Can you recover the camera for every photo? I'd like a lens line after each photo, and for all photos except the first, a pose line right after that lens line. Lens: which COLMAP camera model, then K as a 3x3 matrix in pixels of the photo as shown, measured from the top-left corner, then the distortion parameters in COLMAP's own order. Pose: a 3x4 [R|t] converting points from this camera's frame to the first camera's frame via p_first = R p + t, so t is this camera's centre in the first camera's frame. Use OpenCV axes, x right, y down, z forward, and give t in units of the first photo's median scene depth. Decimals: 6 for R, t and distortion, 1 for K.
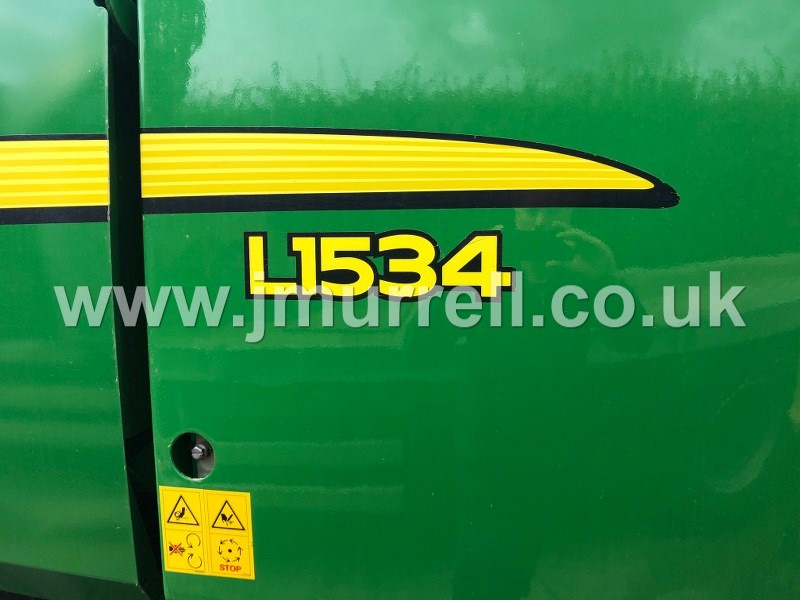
lens RADIAL K [[637.7, 0, 400.6], [0, 637.7, 298.2], [0, 0, 1]] dist [0.038904, -0.030843]
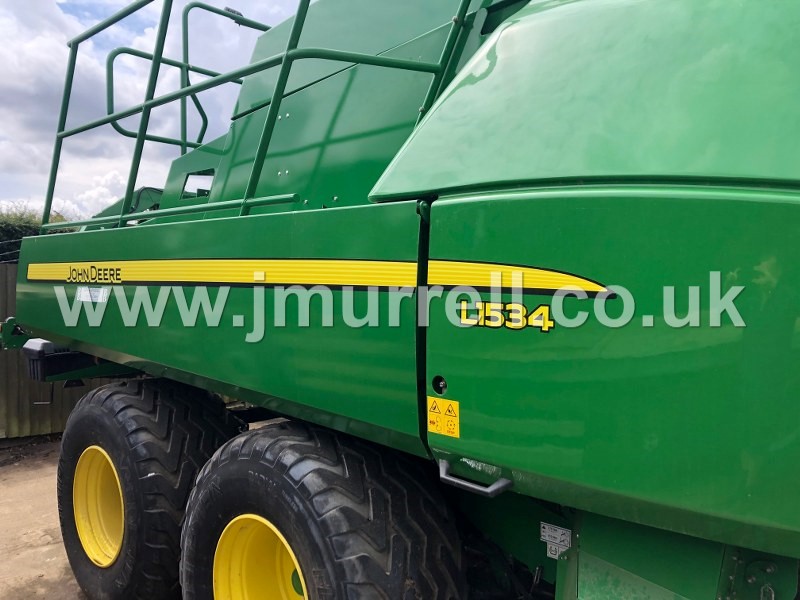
lens RADIAL K [[637.7, 0, 406.4], [0, 637.7, 299.9], [0, 0, 1]] dist [0.038904, -0.030843]
pose [[0.877893, 0.048465, -0.476398, 0.789127], [-0.066295, 0.997586, -0.020680, -0.031116], [0.474246, 0.049738, 0.878986, -1.371242]]
